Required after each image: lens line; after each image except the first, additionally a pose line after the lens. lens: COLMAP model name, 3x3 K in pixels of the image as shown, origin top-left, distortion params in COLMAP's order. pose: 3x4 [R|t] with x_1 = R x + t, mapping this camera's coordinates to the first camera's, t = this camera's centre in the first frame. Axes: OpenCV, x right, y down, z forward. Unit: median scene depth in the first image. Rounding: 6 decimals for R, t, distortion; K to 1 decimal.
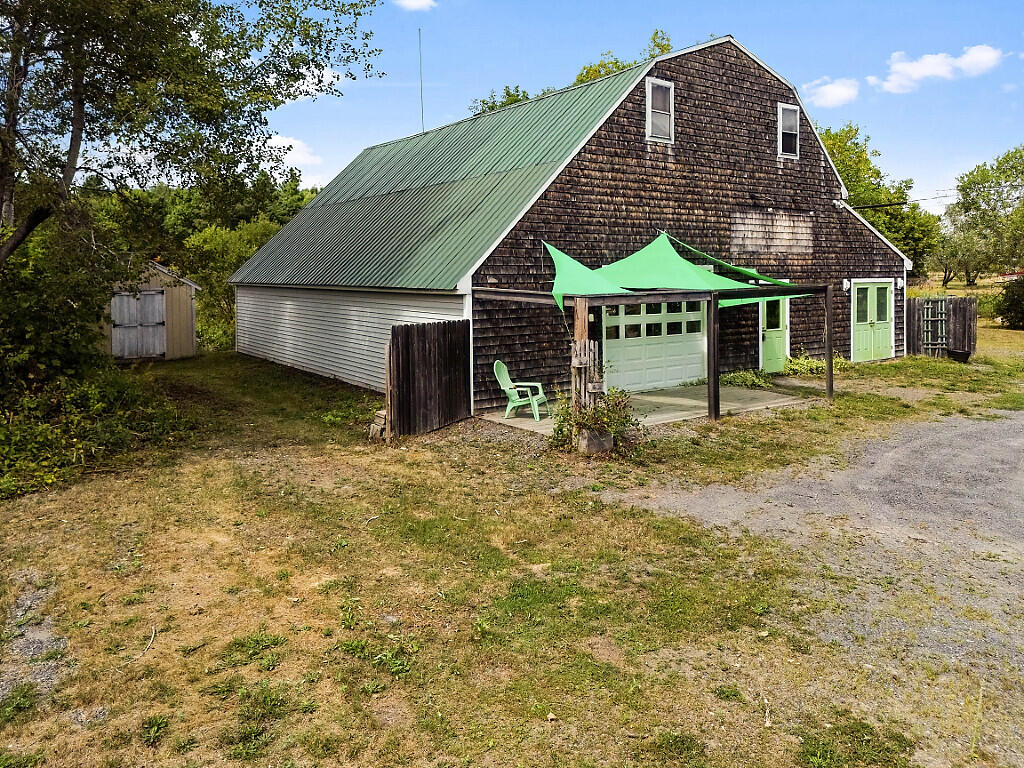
lens RADIAL K [[776.1, 0, 511.9], [0, 776.1, 270.2], [0, 0, 1]] dist [0.013766, -0.009250]
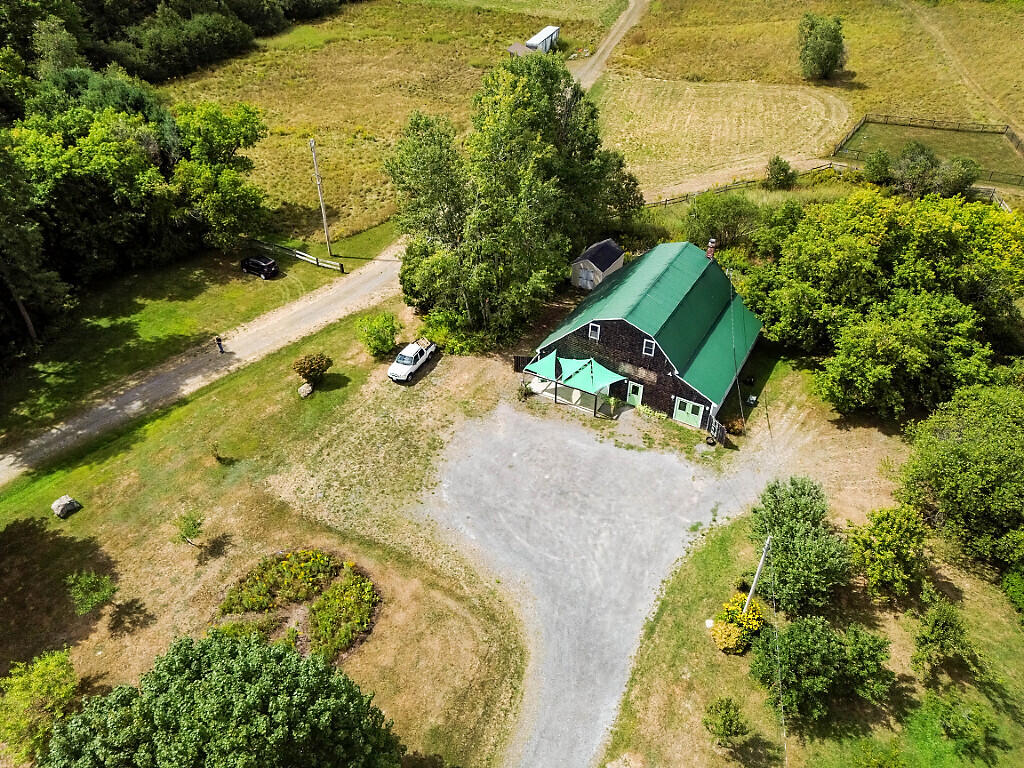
lens RADIAL K [[732.8, 0, 510.1], [0, 732.8, 381.2], [0, 0, 1]] dist [0.028467, -0.007021]
pose [[0.417029, 0.561245, -0.714906, 2.482583], [-0.007461, 0.788655, 0.614791, -2.020218], [0.908863, -0.251052, 0.333079, -0.535819]]
